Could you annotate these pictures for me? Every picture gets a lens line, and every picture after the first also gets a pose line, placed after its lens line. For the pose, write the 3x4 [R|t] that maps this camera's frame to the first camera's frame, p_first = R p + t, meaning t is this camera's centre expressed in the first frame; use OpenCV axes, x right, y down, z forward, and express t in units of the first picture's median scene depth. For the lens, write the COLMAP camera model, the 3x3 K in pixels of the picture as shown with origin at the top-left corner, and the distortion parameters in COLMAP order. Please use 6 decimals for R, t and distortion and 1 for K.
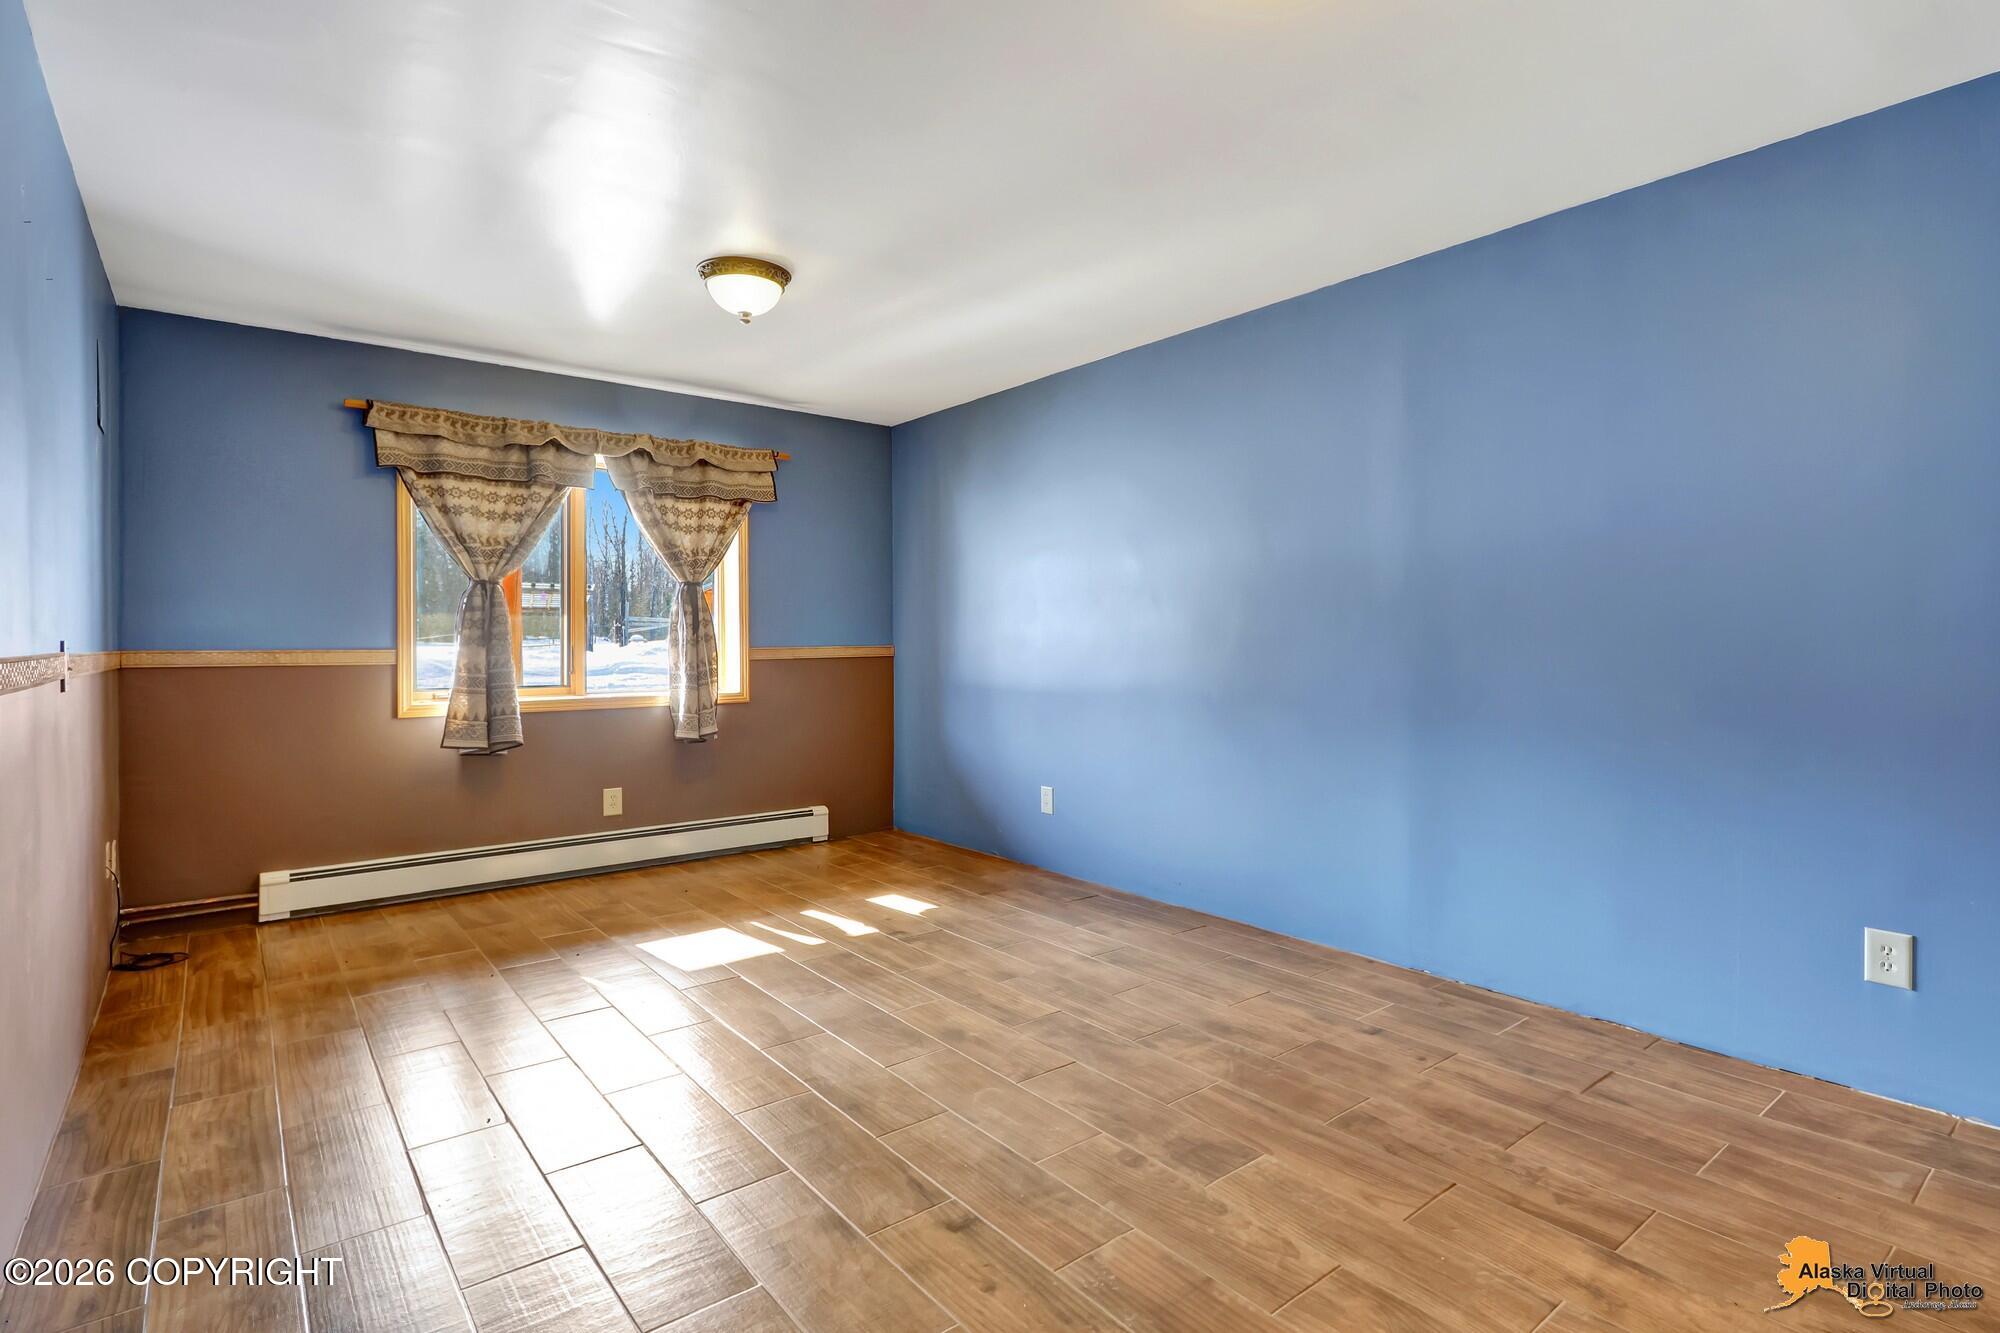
lens RADIAL K [[959.7, 0, 986.1], [0, 959.7, 648.4], [0, 0, 1]] dist [0.011175, -0.005577]
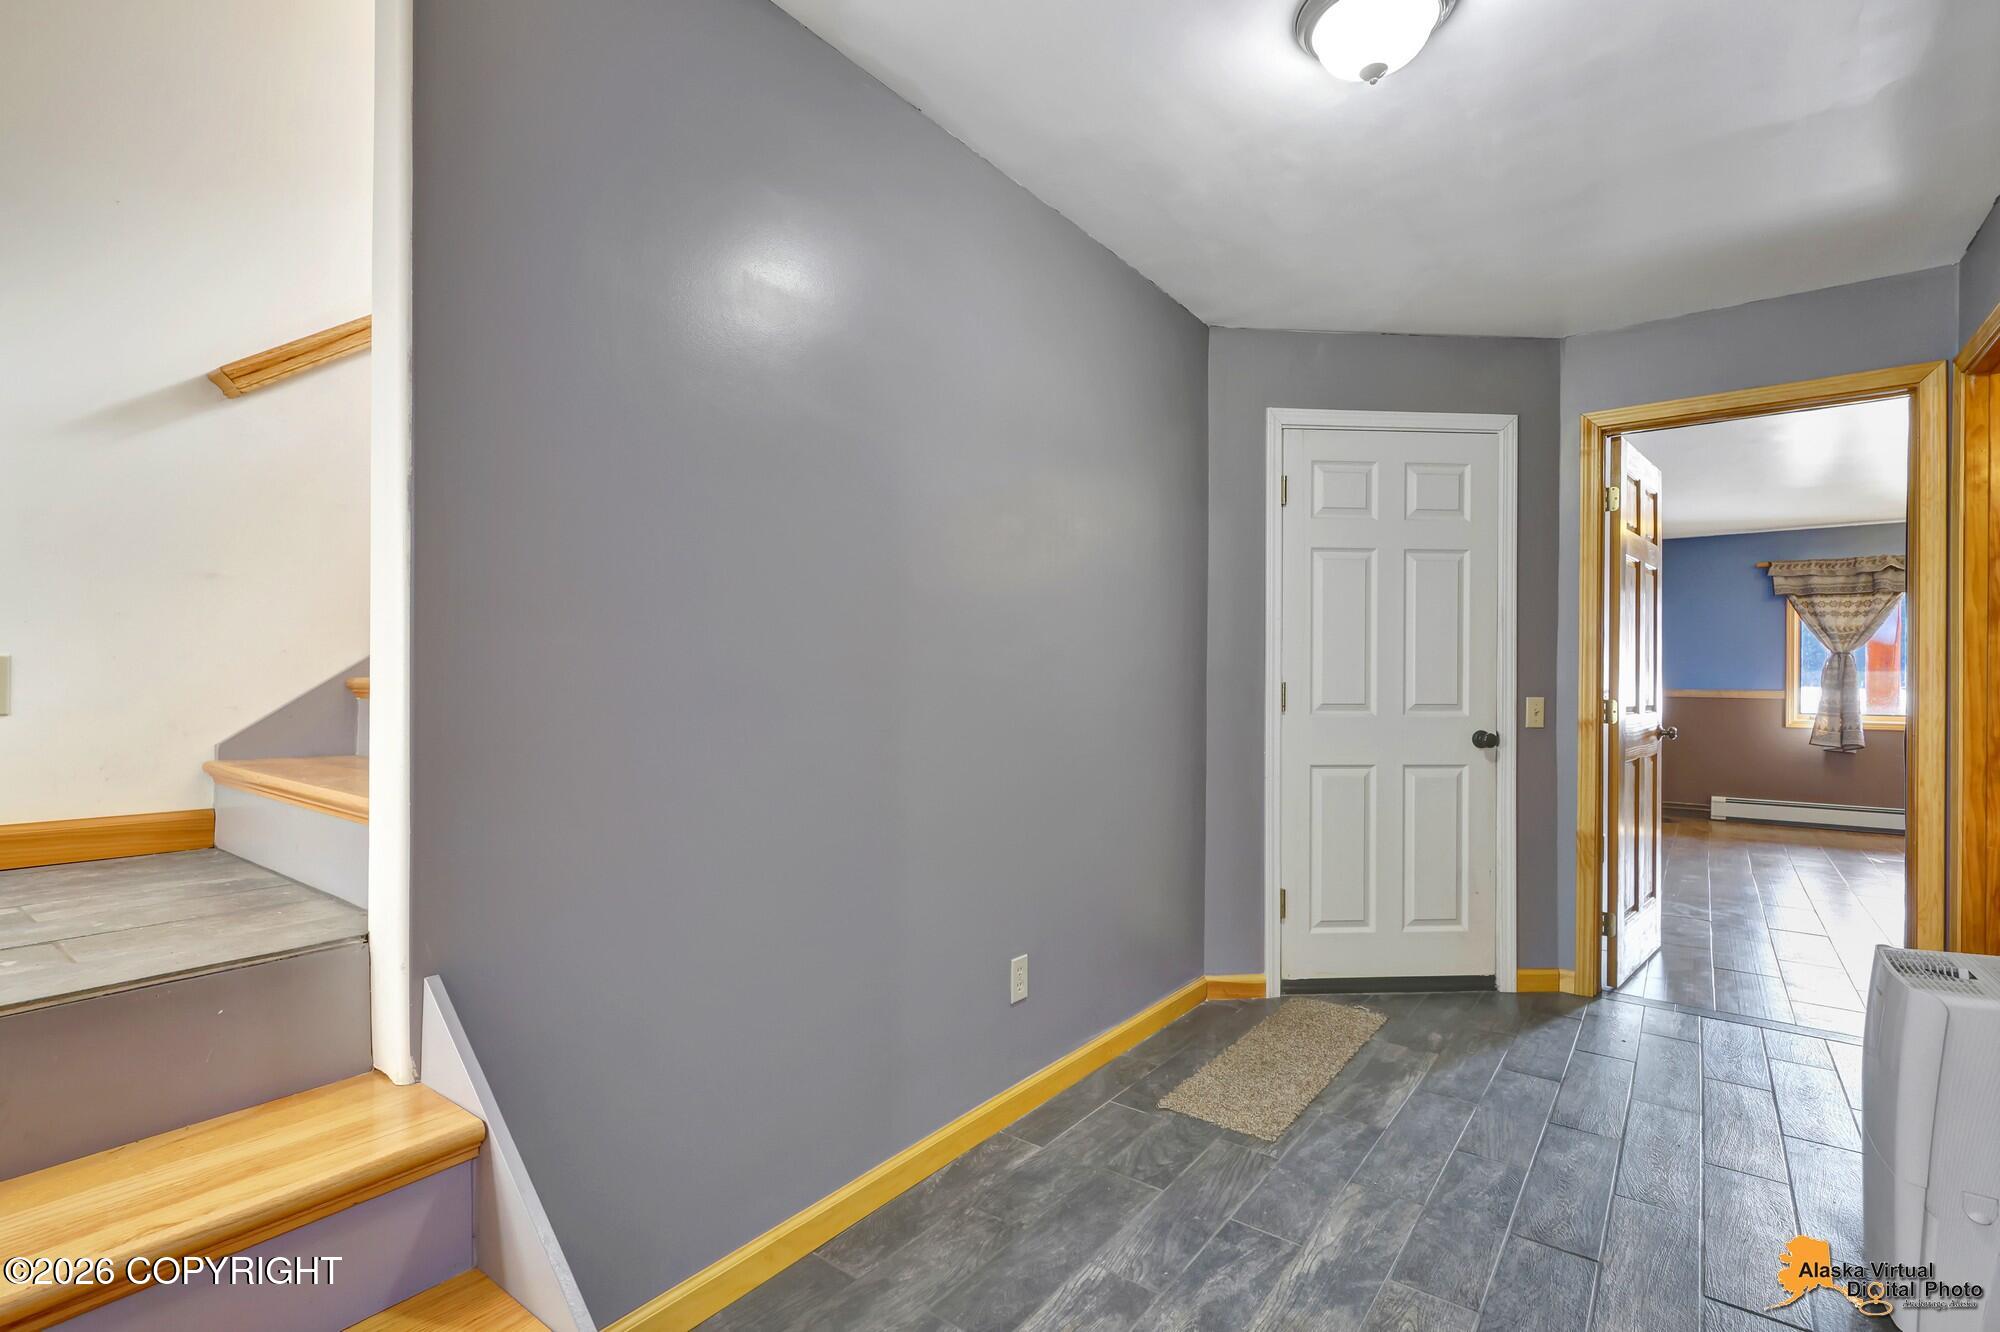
lens RADIAL K [[959.7, 0, 988.1], [0, 959.7, 667.4], [0, 0, 1]] dist [0.011175, -0.005577]
pose [[0.261628, -0.006182, -0.965149, 0.779917], [-0.016317, 0.999808, -0.010827, 0.001340], [0.965031, 0.018581, 0.261477, -0.971878]]
